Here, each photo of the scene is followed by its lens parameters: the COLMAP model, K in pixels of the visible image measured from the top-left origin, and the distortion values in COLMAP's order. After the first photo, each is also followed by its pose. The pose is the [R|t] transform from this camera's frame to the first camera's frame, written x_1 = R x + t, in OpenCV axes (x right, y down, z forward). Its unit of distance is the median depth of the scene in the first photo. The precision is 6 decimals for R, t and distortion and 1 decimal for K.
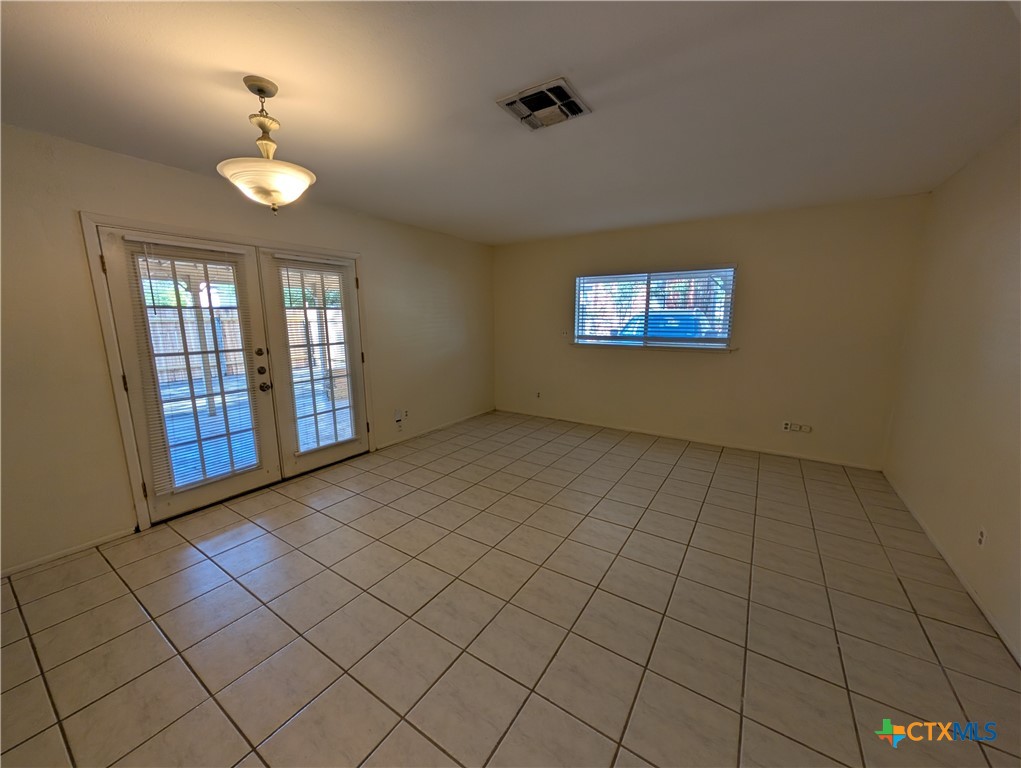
lens RADIAL K [[386.0, 0, 512.7], [0, 386.0, 385.2], [0, 0, 1]] dist [0.000641, -0.000112]
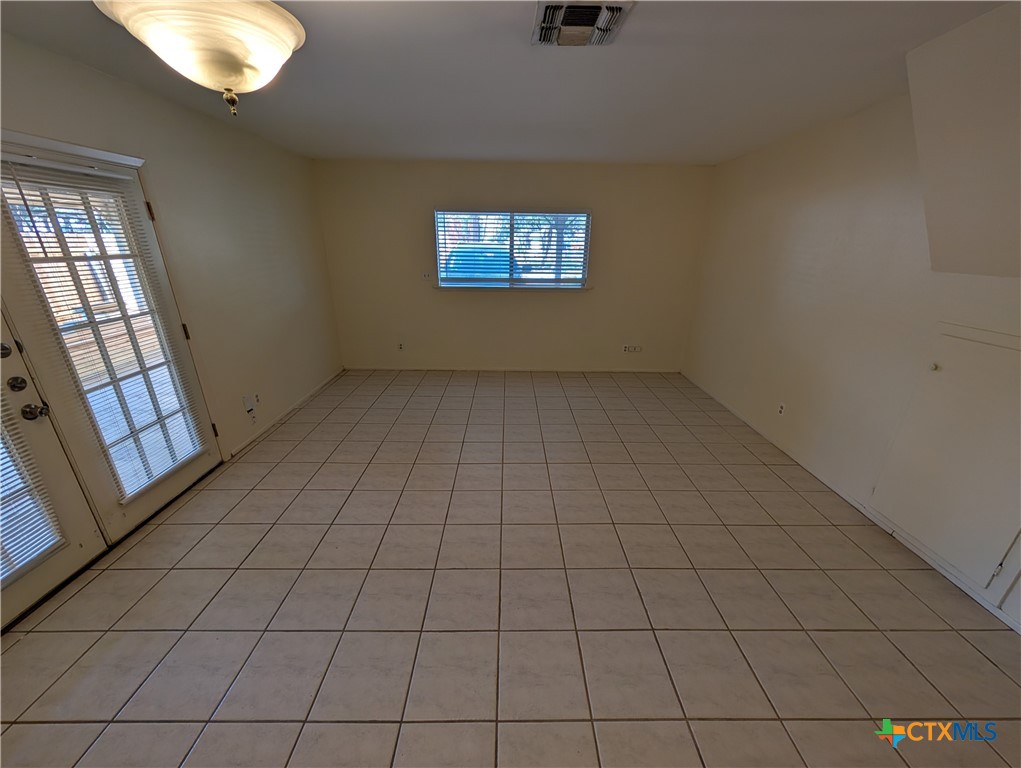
lens RADIAL K [[386.0, 0, 512.7], [0, 386.0, 385.2], [0, 0, 1]] dist [0.000641, -0.000112]
pose [[0.830960, -0.183813, 0.525089, -0.344099], [0.084954, 0.974696, 0.206762, -0.085104], [-0.549808, -0.127203, 0.825549, 0.168789]]
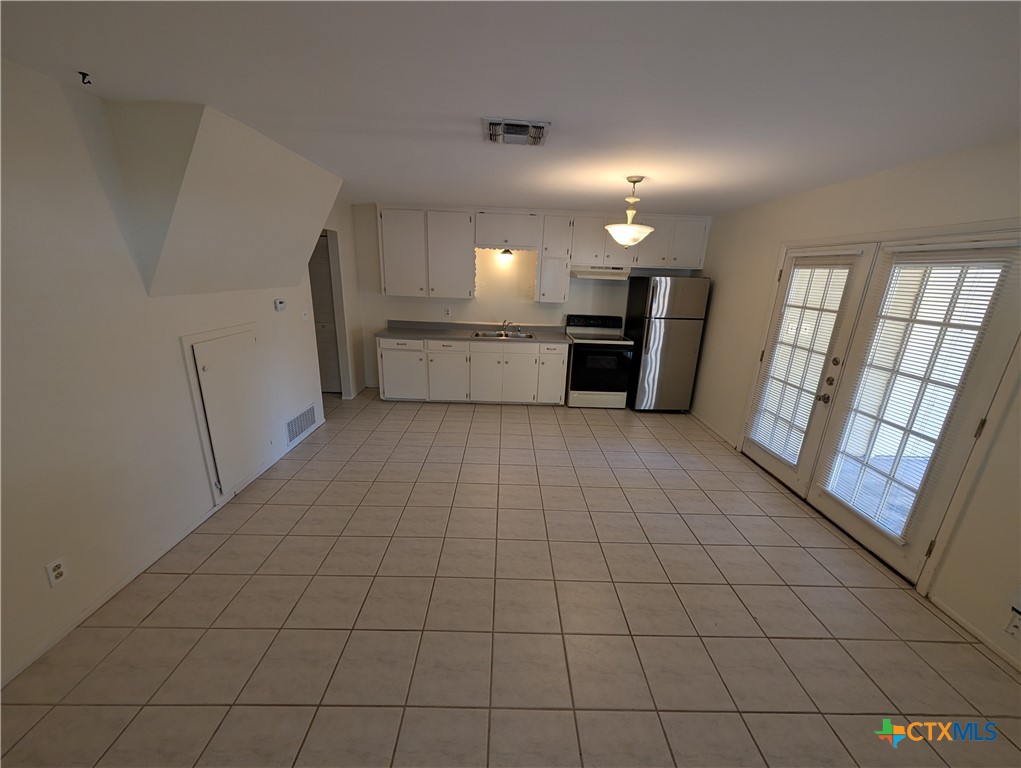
lens RADIAL K [[386.0, 0, 512.7], [0, 386.0, 385.2], [0, 0, 1]] dist [0.000641, -0.000112]
pose [[-0.829010, 0.130457, -0.543804, 0.456383], [-0.133411, 0.898199, 0.418855, -0.299790], [0.543087, 0.419784, -0.727212, 1.208850]]
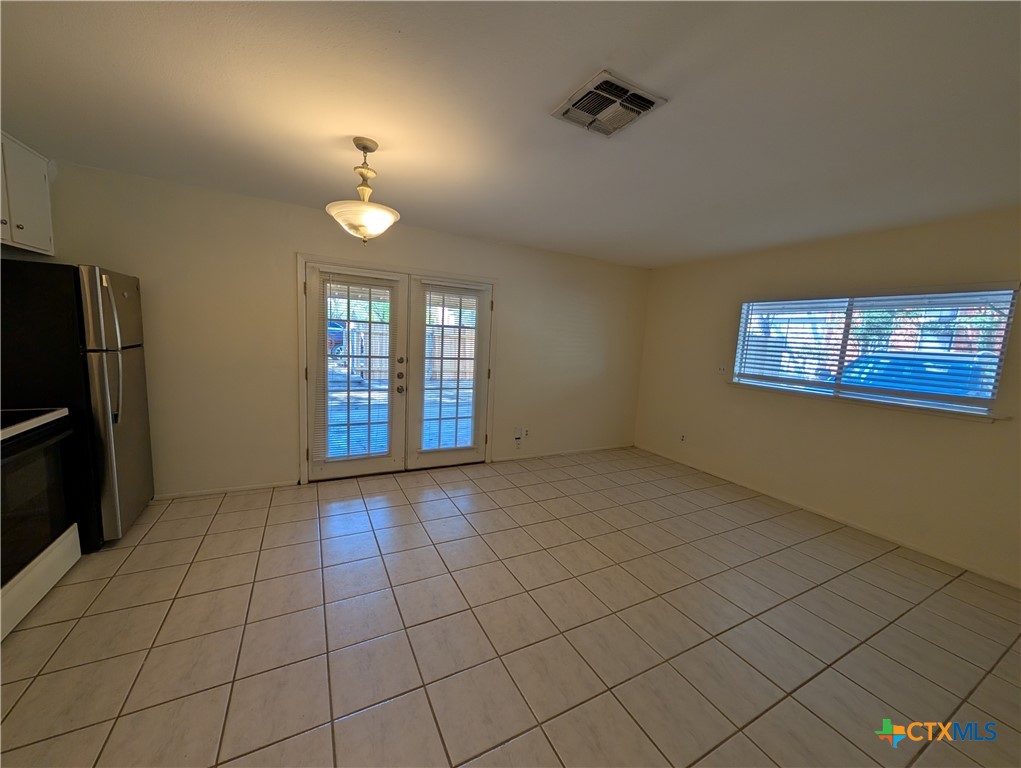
lens RADIAL K [[386.0, 0, 512.7], [0, 386.0, 385.2], [0, 0, 1]] dist [0.000641, -0.000112]
pose [[0.874595, 0.109994, -0.472214, 0.216324], [-0.140334, 0.989668, -0.029388, -0.021109], [0.464102, 0.091970, 0.880994, 0.102435]]
